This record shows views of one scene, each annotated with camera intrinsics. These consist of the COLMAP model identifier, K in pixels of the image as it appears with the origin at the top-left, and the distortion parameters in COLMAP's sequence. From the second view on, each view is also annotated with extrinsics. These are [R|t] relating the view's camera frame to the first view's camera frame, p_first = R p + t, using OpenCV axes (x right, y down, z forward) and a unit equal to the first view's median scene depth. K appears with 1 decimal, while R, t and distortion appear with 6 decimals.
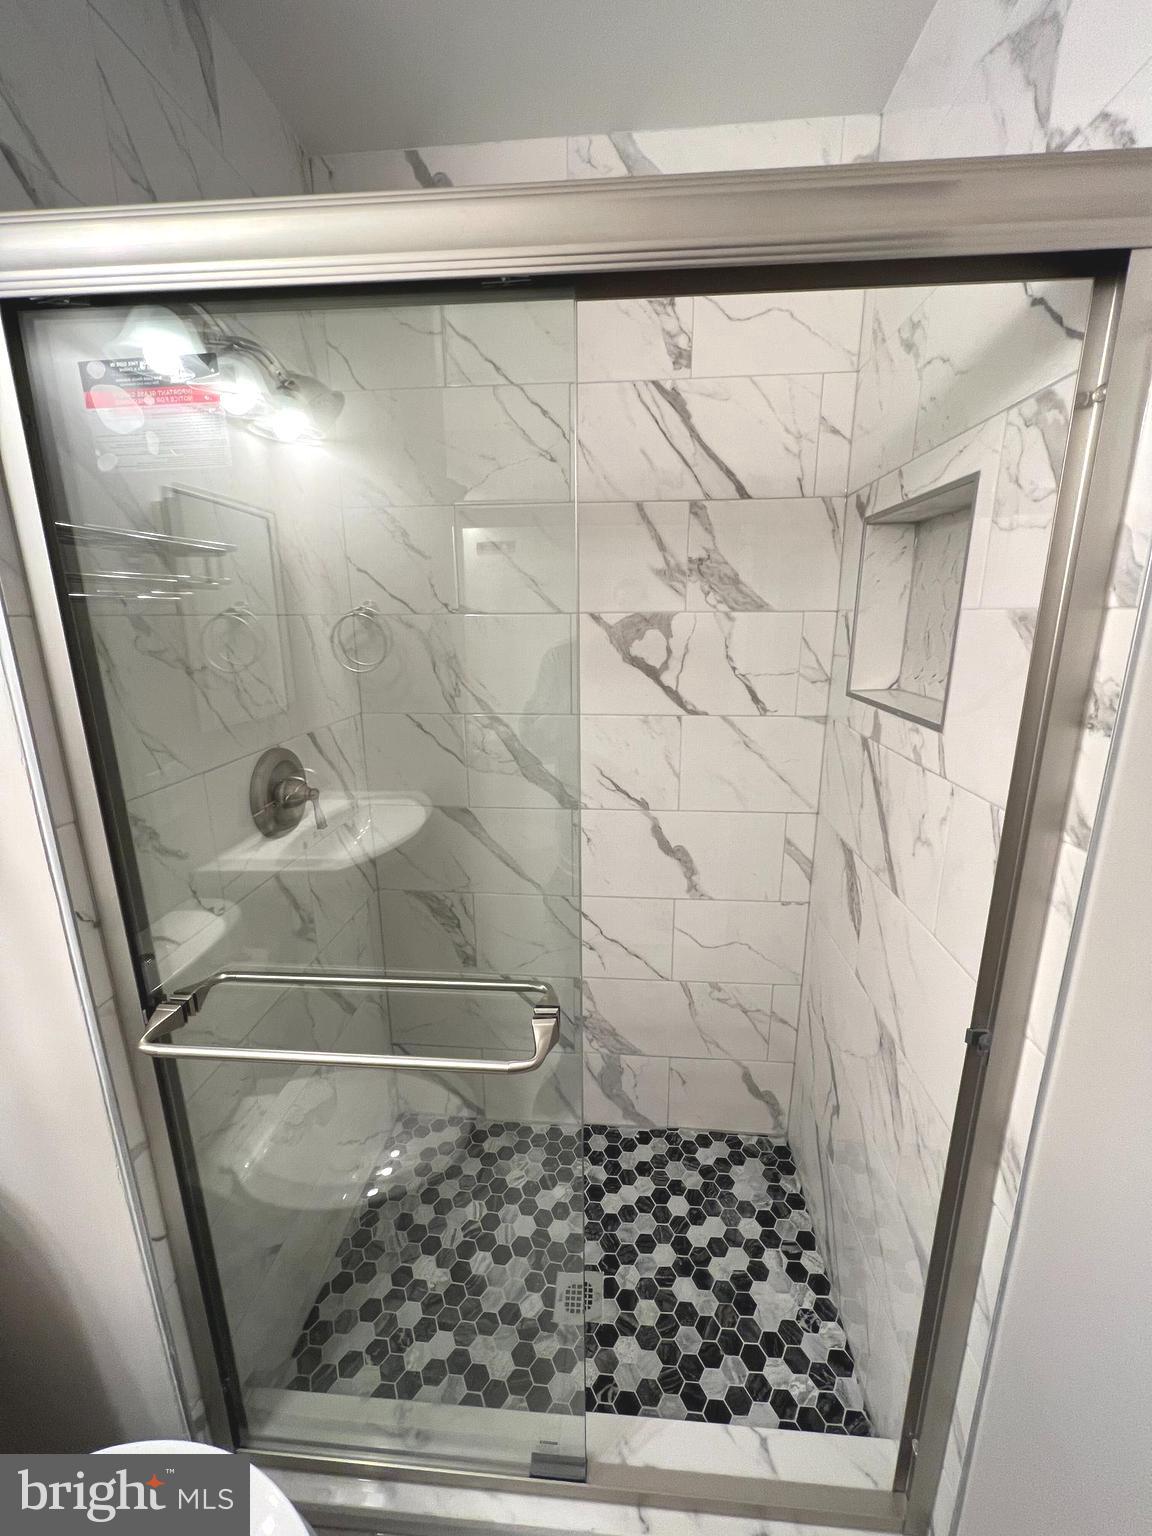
lens RADIAL K [[612.7, 0, 576.0], [0, 612.7, 768.0], [0, 0, 1]] dist [-0.000122, 0.000587]
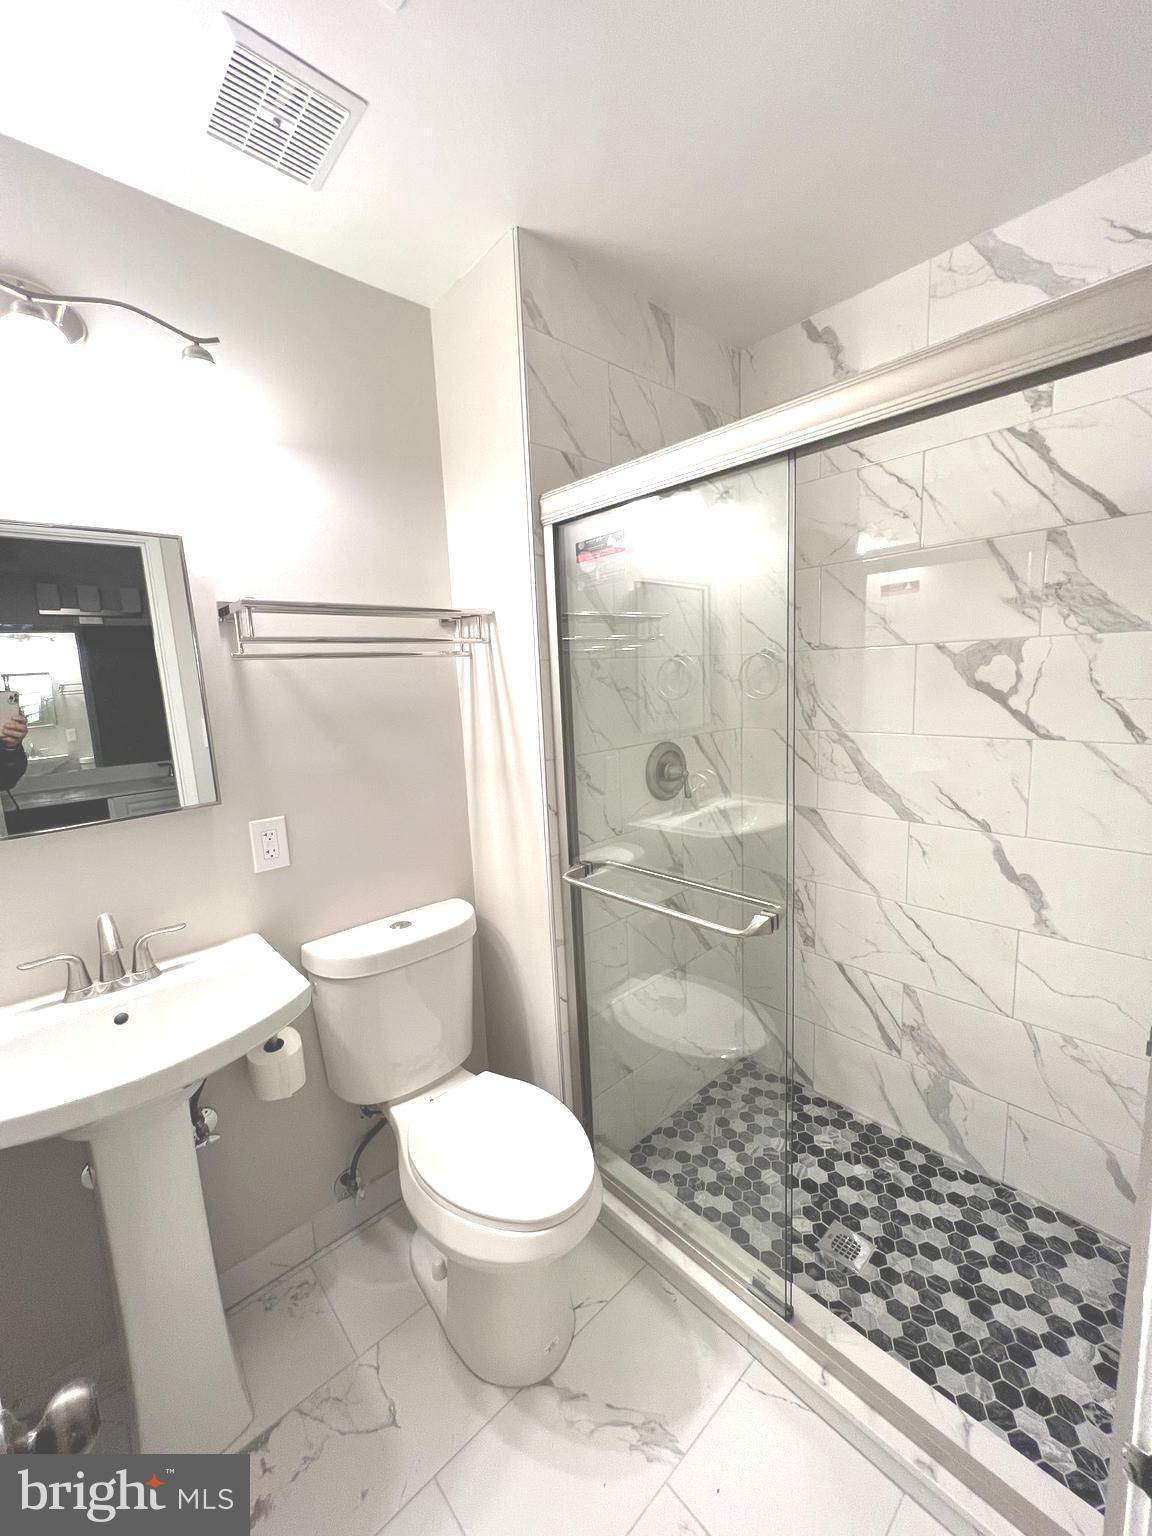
lens RADIAL K [[612.7, 0, 576.0], [0, 612.7, 768.0], [0, 0, 1]] dist [-0.000122, 0.000587]
pose [[0.731766, 0.079959, -0.676850, 0.317746], [-0.125261, 0.991956, -0.018240, 0.073088], [0.669947, 0.098130, 0.735895, -0.229495]]
